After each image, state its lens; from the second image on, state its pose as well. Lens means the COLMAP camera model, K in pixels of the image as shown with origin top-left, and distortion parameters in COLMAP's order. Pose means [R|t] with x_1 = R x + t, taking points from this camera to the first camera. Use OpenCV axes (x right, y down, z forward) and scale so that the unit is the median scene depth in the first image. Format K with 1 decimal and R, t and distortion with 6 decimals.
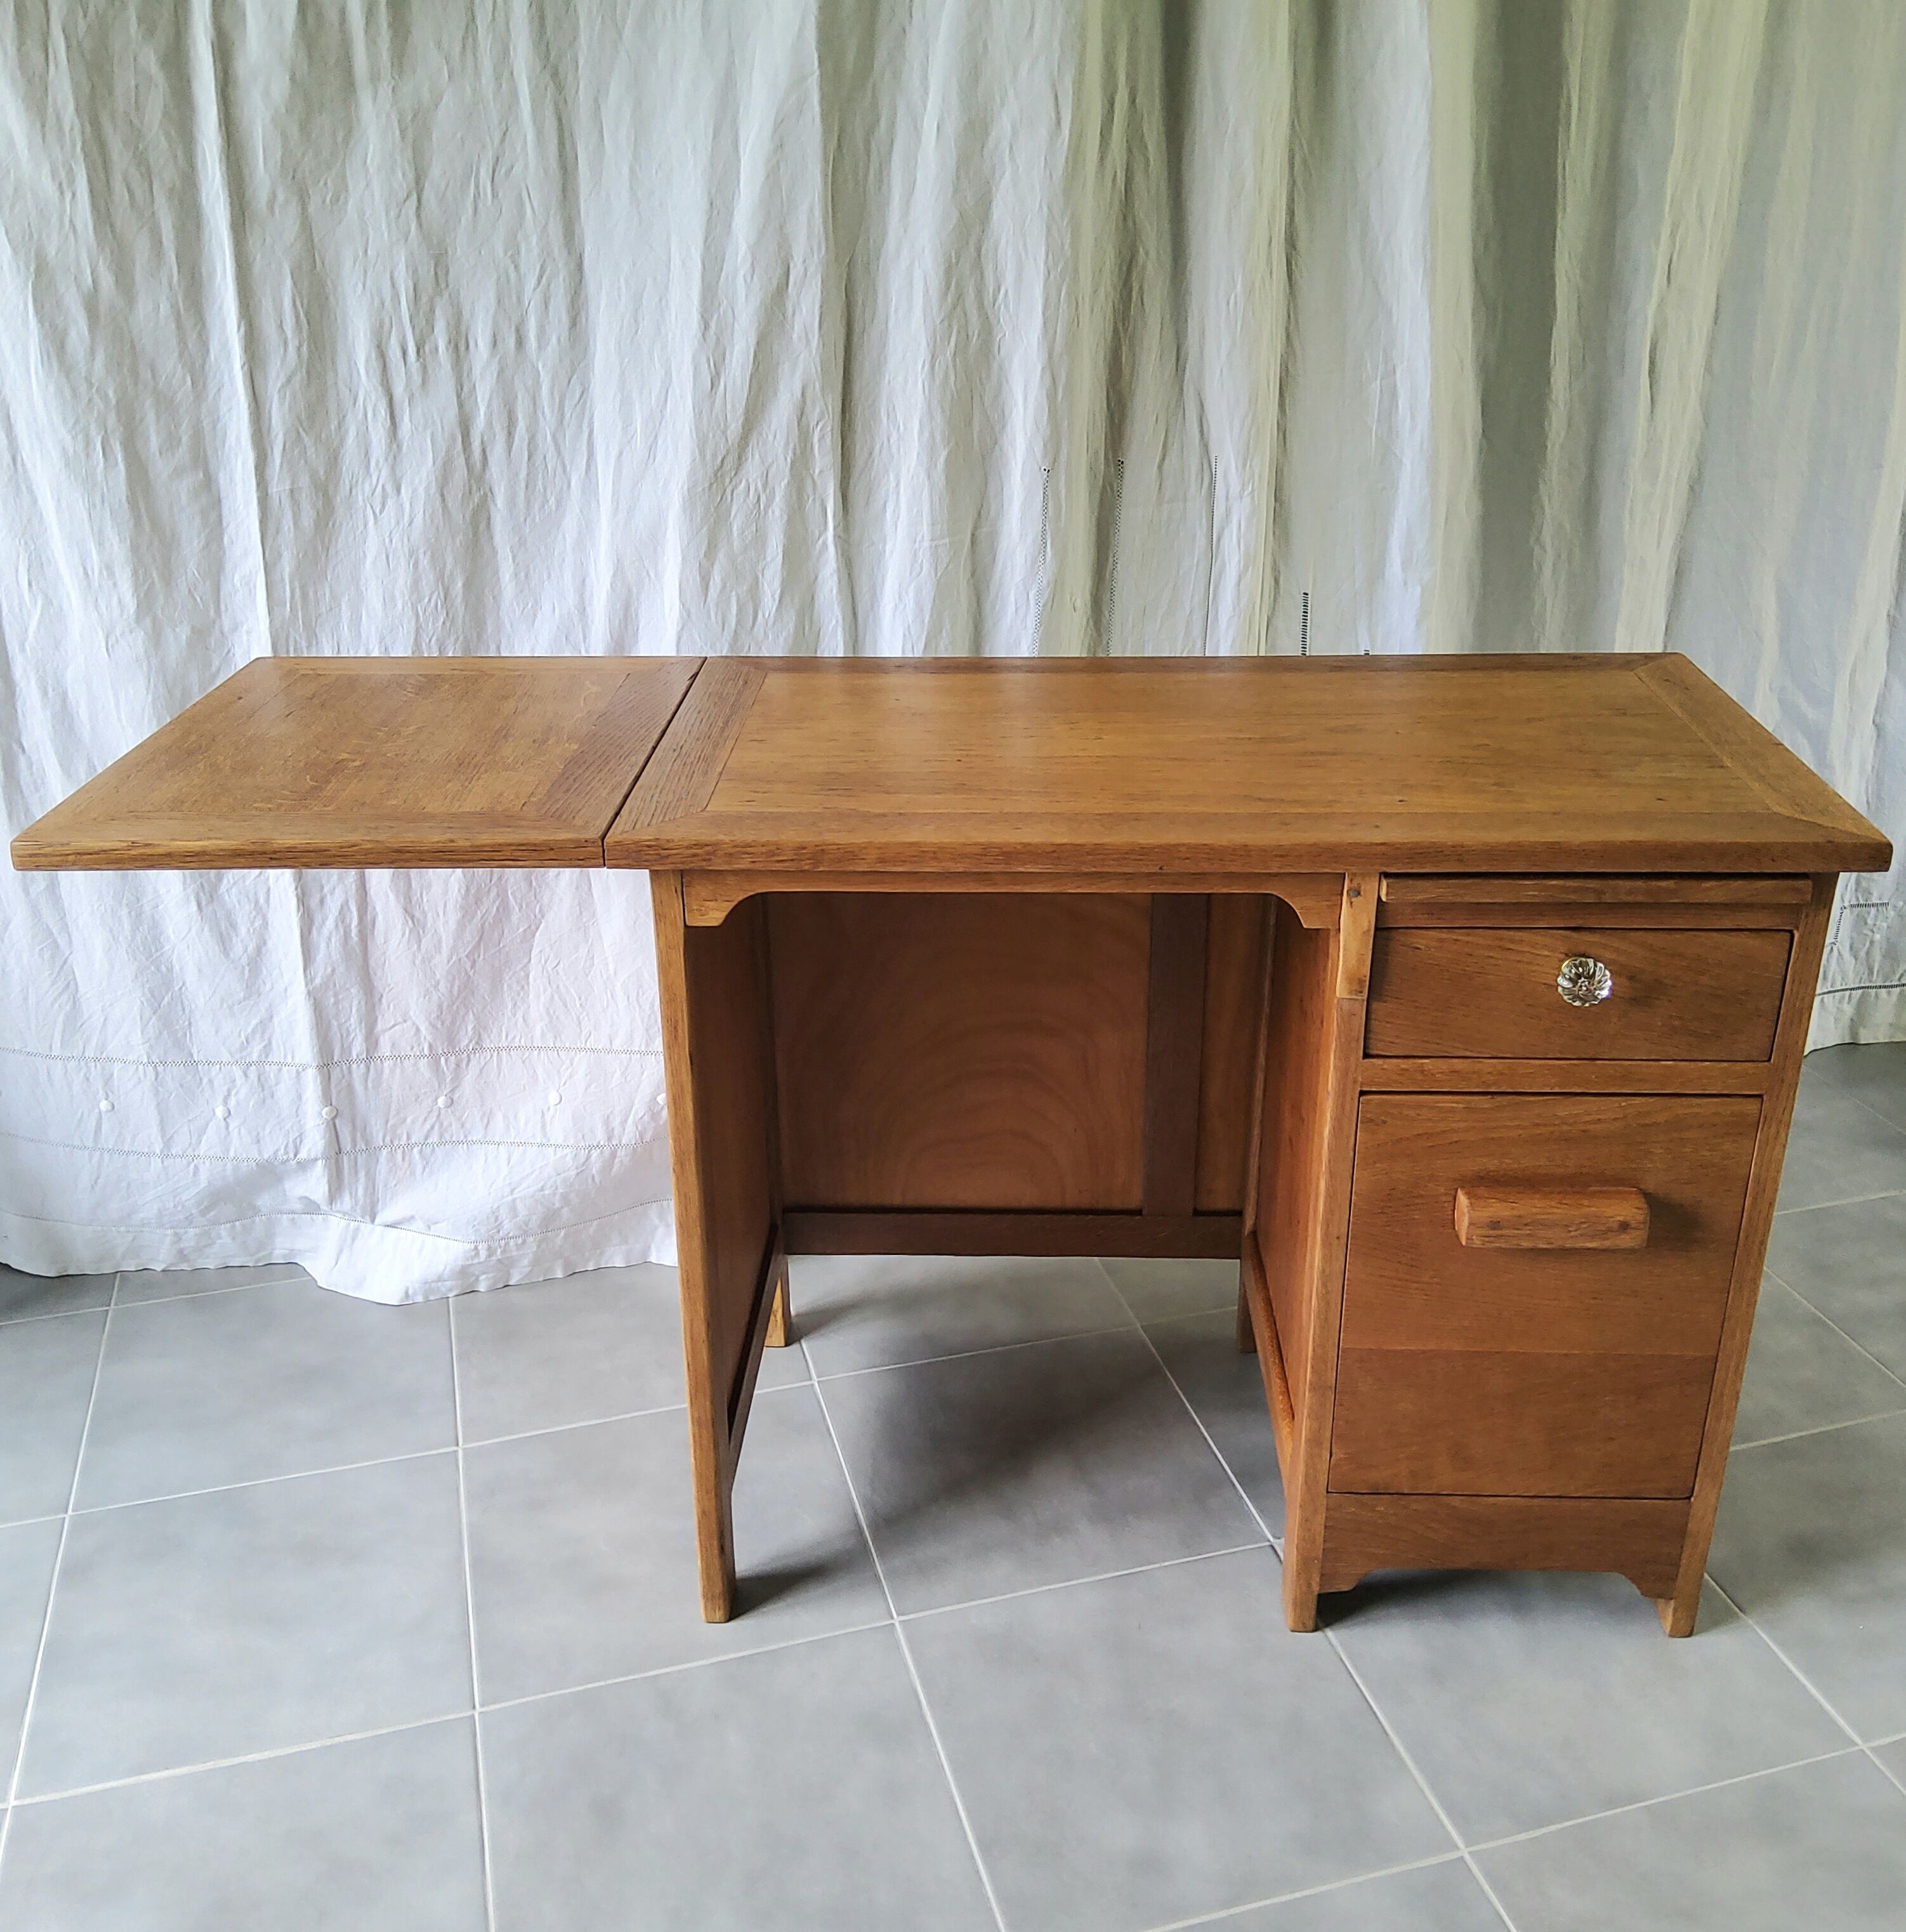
lens RADIAL K [[2024.7, 0, 978.5], [0, 2024.7, 974.7], [0, 0, 1]] dist [0.159923, -0.413504]
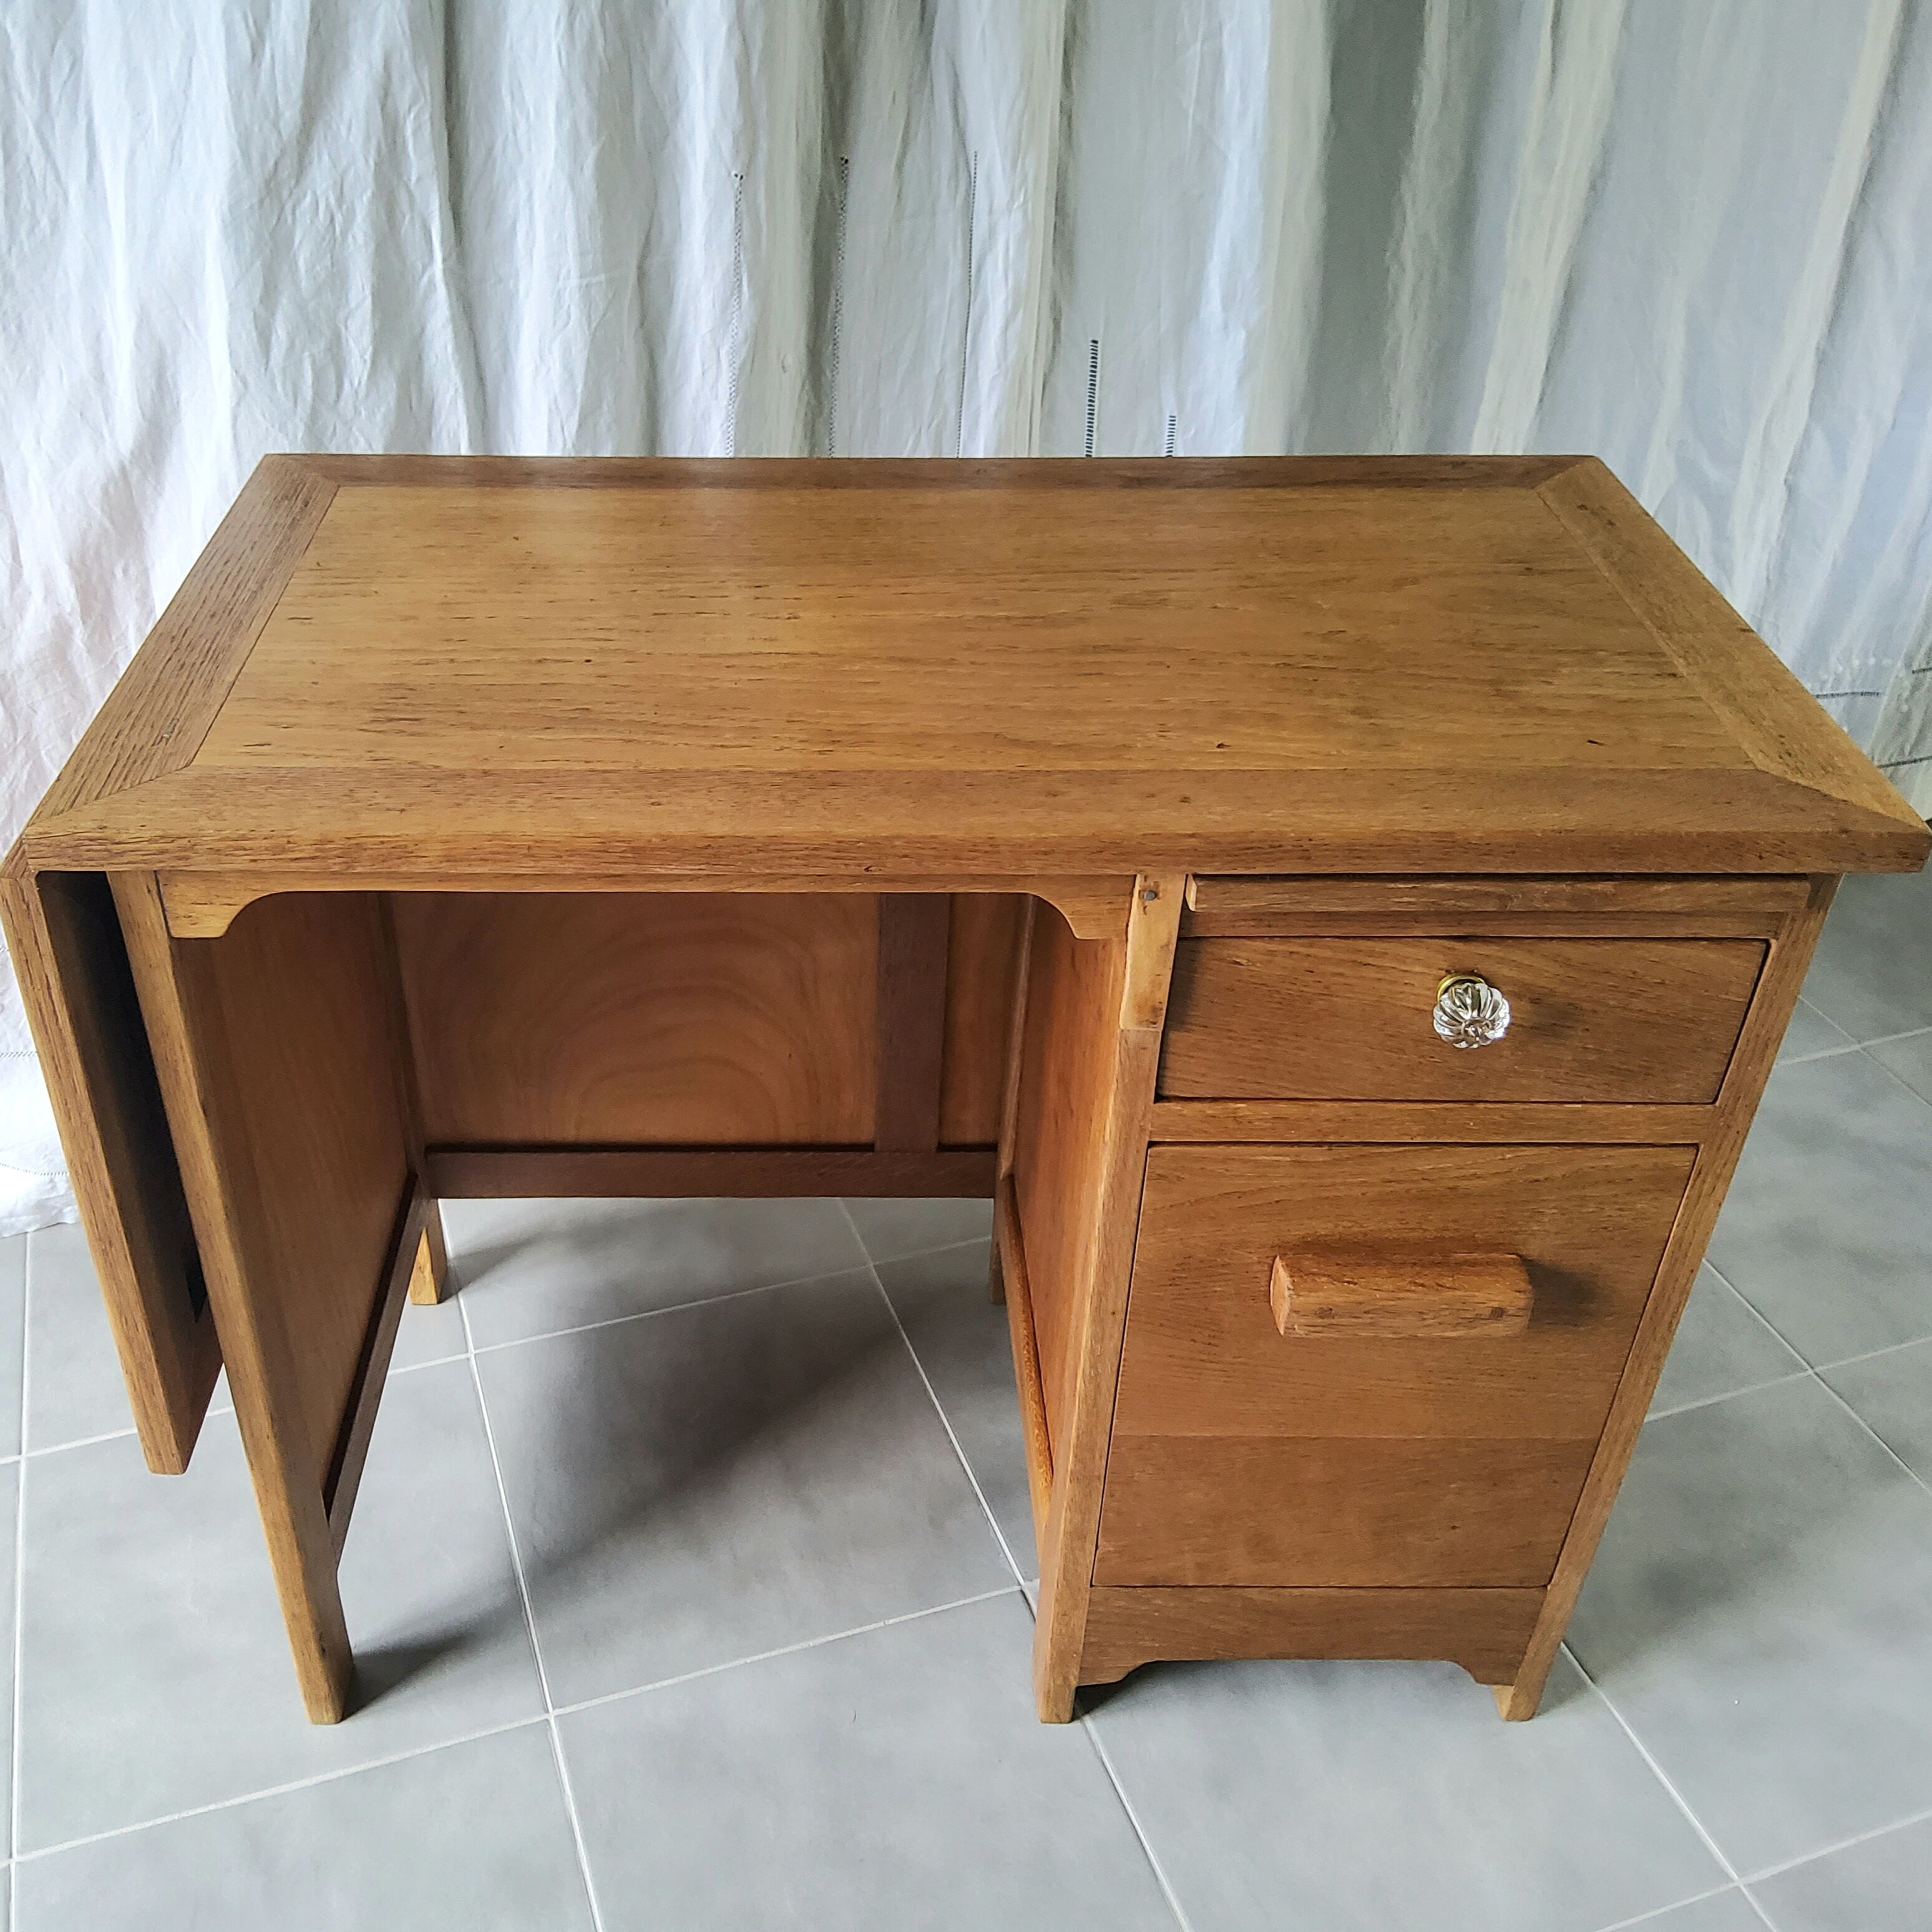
lens RADIAL K [[1997.6, 0, 831.7], [0, 1997.6, 991.9], [0, 0, 1]] dist [0.110225, -0.239759]
pose [[0.999470, -0.007408, 0.031688, 0.041695], [0.001238, 0.981694, 0.190460, -0.101781], [-0.032519, -0.190320, 0.981183, 0.249438]]
